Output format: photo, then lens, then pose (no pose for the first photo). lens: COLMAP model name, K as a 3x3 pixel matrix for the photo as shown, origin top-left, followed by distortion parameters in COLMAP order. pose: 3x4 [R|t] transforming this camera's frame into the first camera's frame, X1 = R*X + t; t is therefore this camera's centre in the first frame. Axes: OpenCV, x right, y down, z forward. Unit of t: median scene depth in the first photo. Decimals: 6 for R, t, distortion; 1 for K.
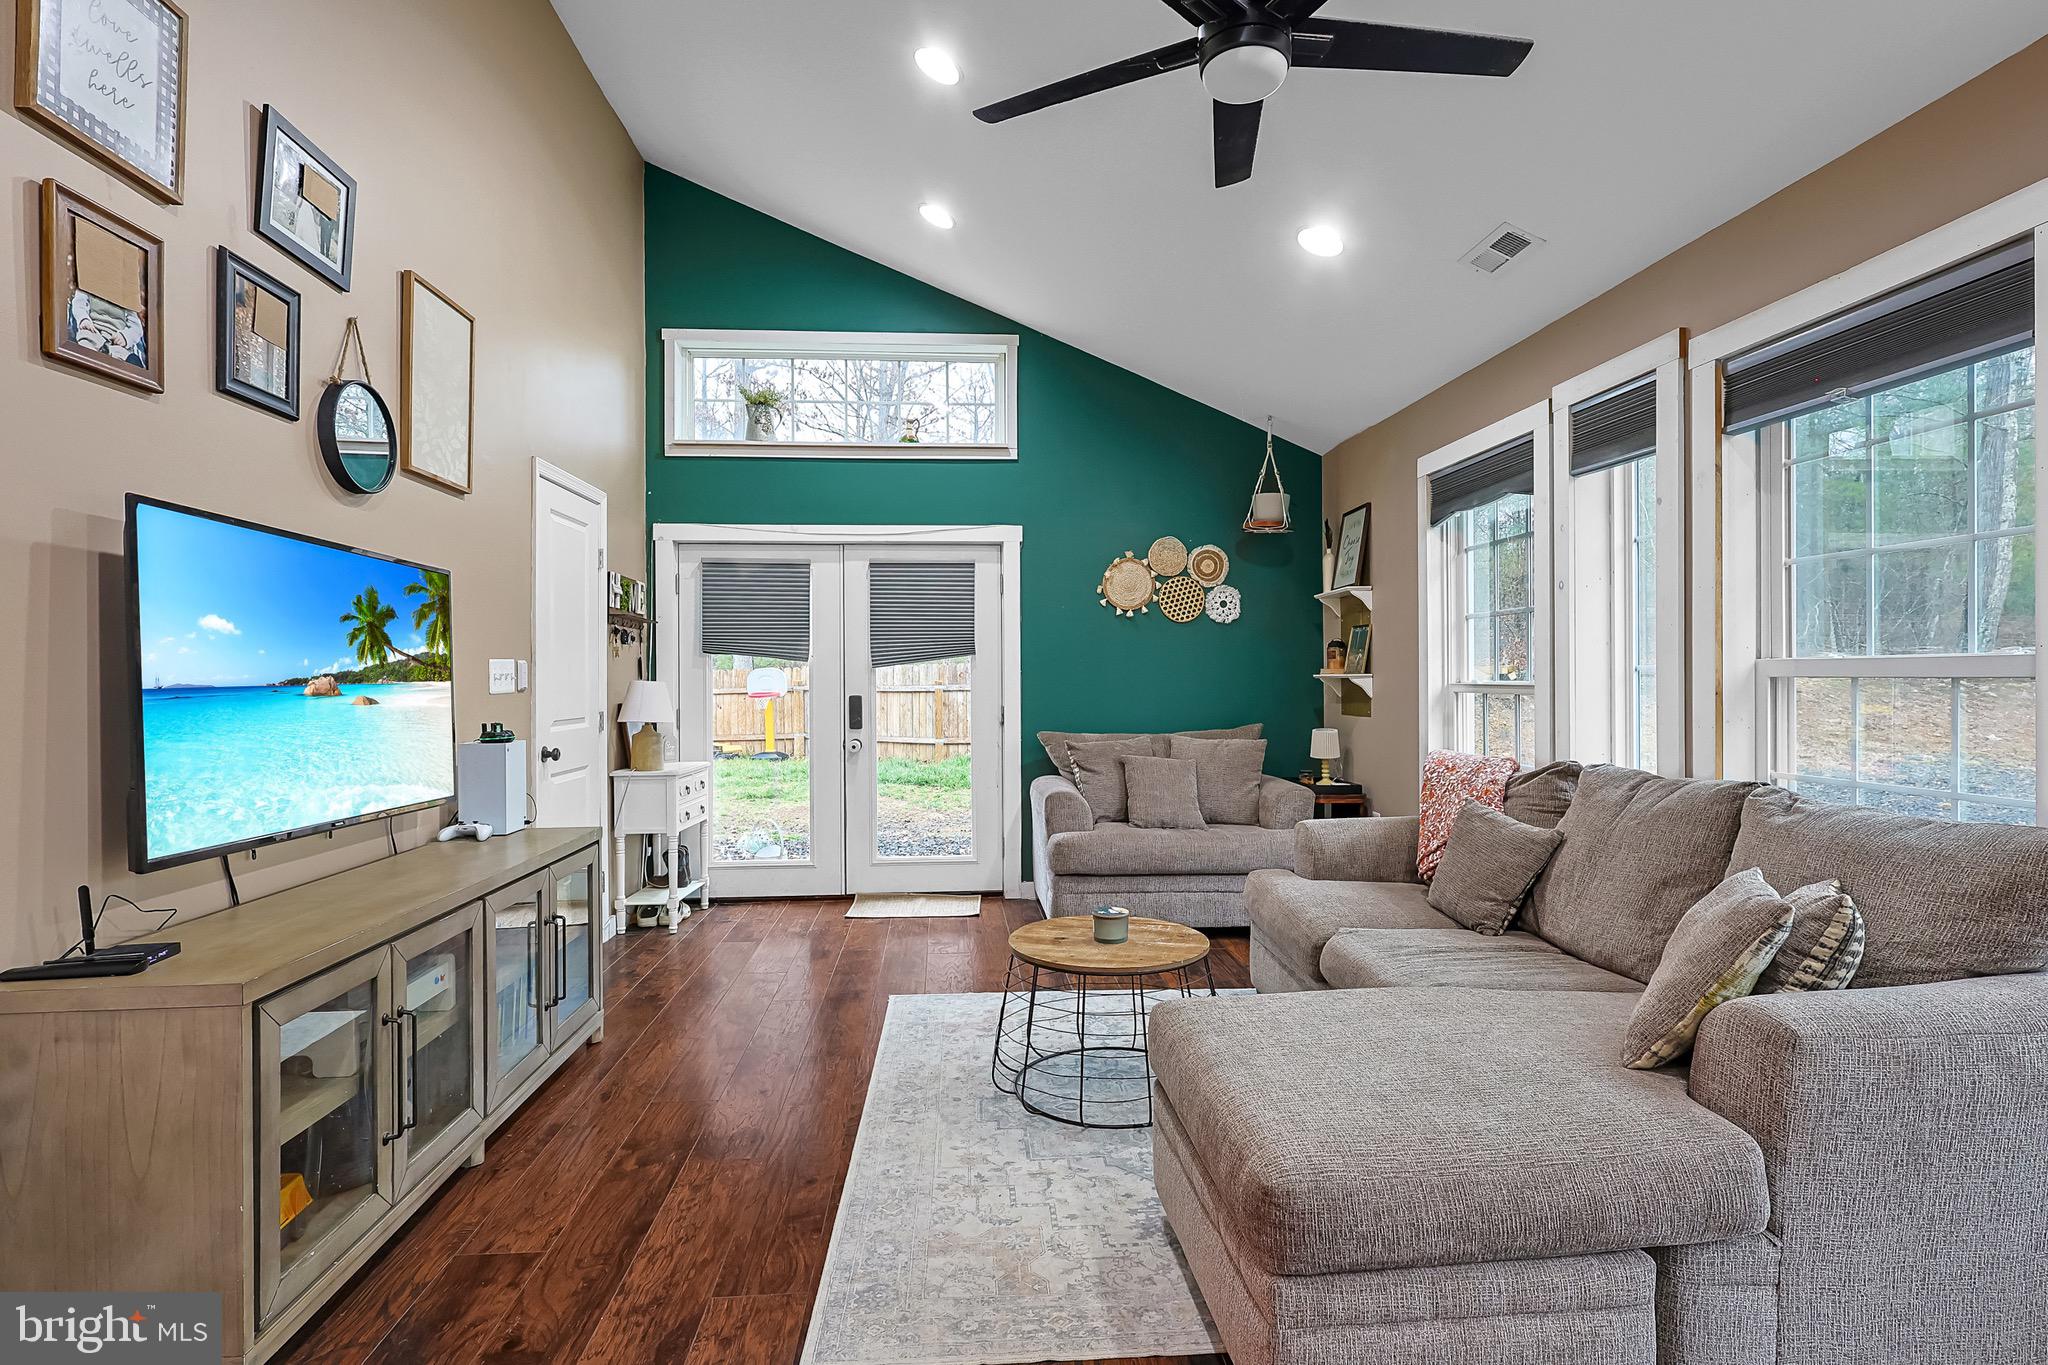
lens RADIAL K [[1008.8, 0, 1030.7], [0, 1008.8, 678.8], [0, 0, 1]] dist [0.002117, 0.000940]
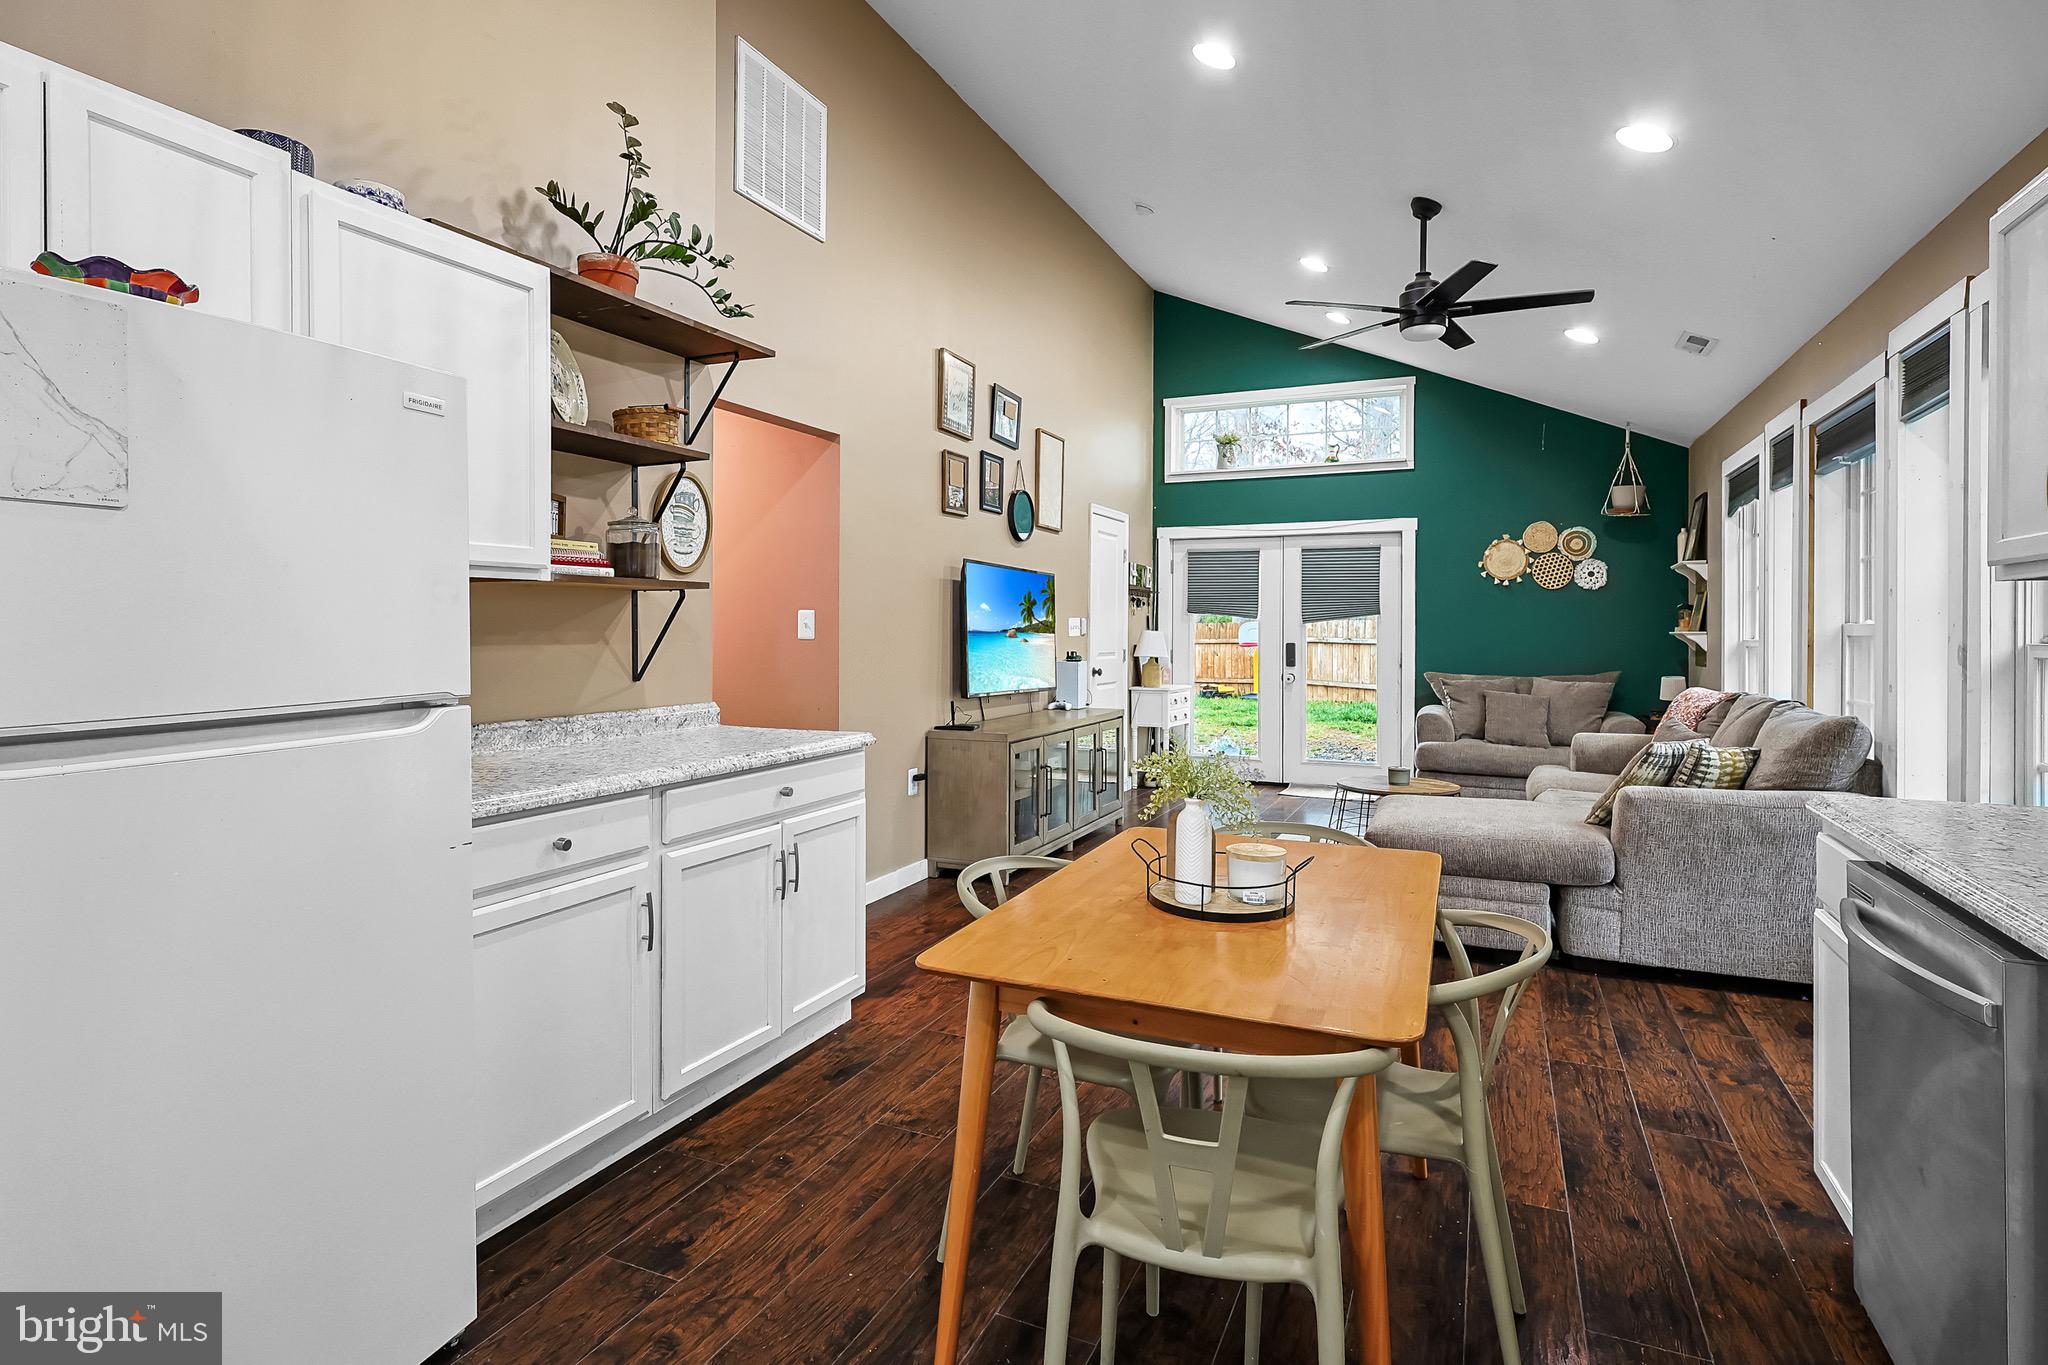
lens RADIAL K [[1051.0, 0, 1008.8], [0, 1051.0, 626.1], [0, 0, 1]] dist [-0.001269, 0.001392]
pose [[0.871240, 0.008606, -0.490781, 0.214251], [-0.011420, 0.999931, -0.002739, 0.001524], [0.490724, 0.007992, 0.871279, -0.500426]]
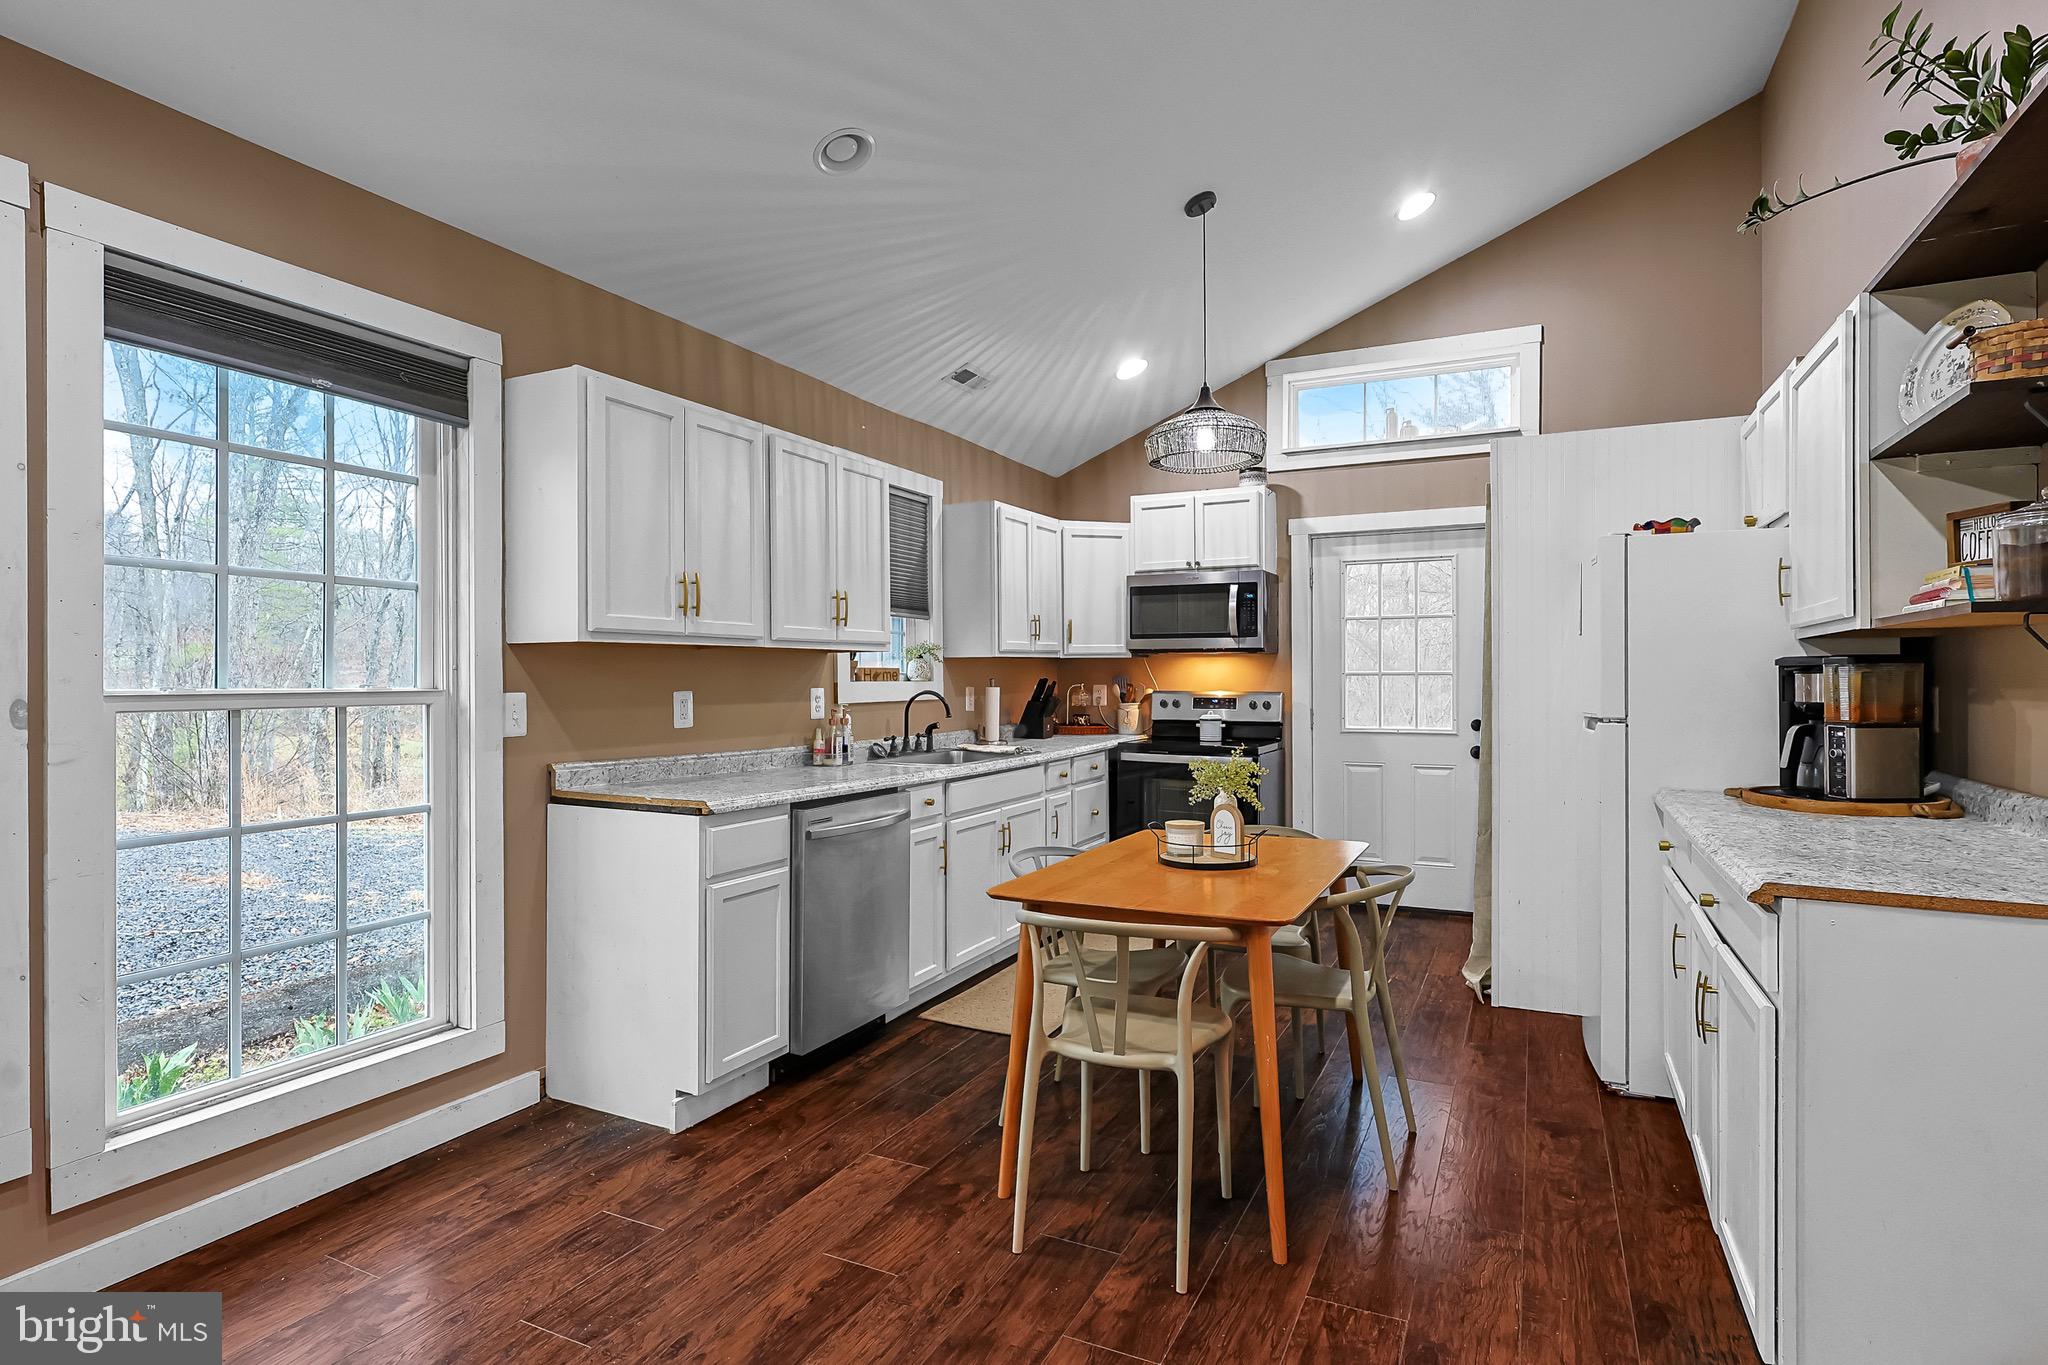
lens RADIAL K [[1008.8, 0, 1030.7], [0, 1008.8, 678.8], [0, 0, 1]] dist [0.002117, 0.000940]
pose [[-0.855690, 0.006659, 0.517447, -0.123069], [0.008967, 0.999958, 0.001961, -0.000781], [-0.517412, 0.006318, -0.855713, 0.362353]]
